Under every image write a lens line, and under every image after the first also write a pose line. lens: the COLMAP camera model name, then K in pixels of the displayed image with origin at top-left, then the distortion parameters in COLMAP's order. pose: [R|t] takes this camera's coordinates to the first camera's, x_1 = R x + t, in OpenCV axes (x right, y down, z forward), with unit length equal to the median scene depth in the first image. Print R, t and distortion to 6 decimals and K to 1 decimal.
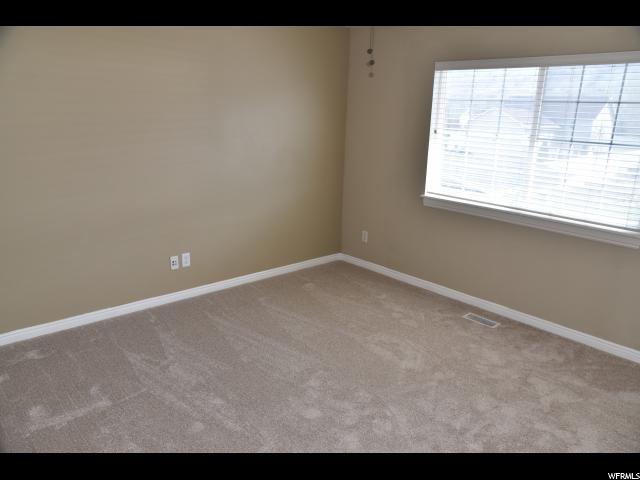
lens RADIAL K [[460.8, 0, 322.1], [0, 460.8, 244.9], [0, 0, 1]] dist [-0.088865, 0.061154]
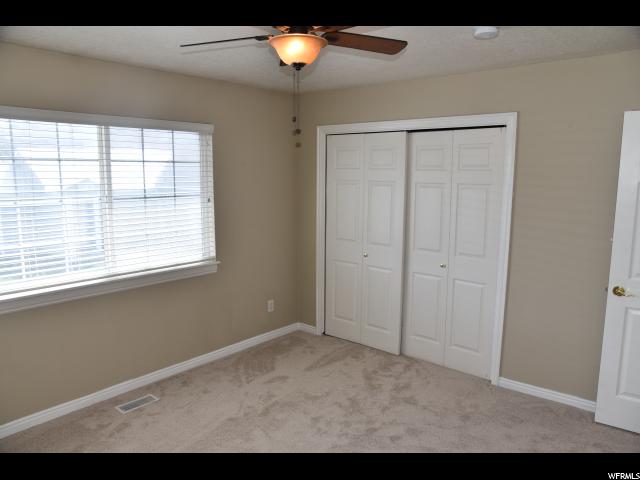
lens RADIAL K [[460.8, 0, 320.7], [0, 460.8, 242.8], [0, 0, 1]] dist [-0.088865, 0.061154]
pose [[-0.131078, -0.177183, 0.975410, -0.566806], [0.266365, 0.941425, 0.206805, -0.244855], [-0.954918, 0.286923, -0.076205, 0.725187]]
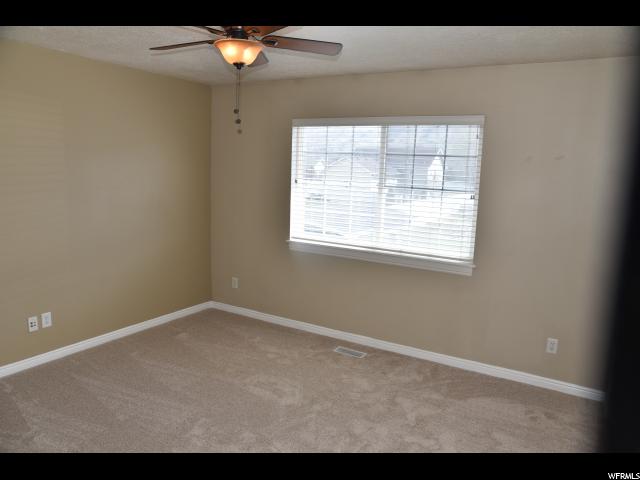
lens RADIAL K [[460.8, 0, 321.3], [0, 460.8, 246.9], [0, 0, 1]] dist [-0.088865, 0.061154]
pose [[0.955575, -0.046747, 0.291016, -0.023144], [0.075037, 0.993394, -0.086818, 0.006877], [-0.285035, 0.104799, 0.952771, -0.050238]]
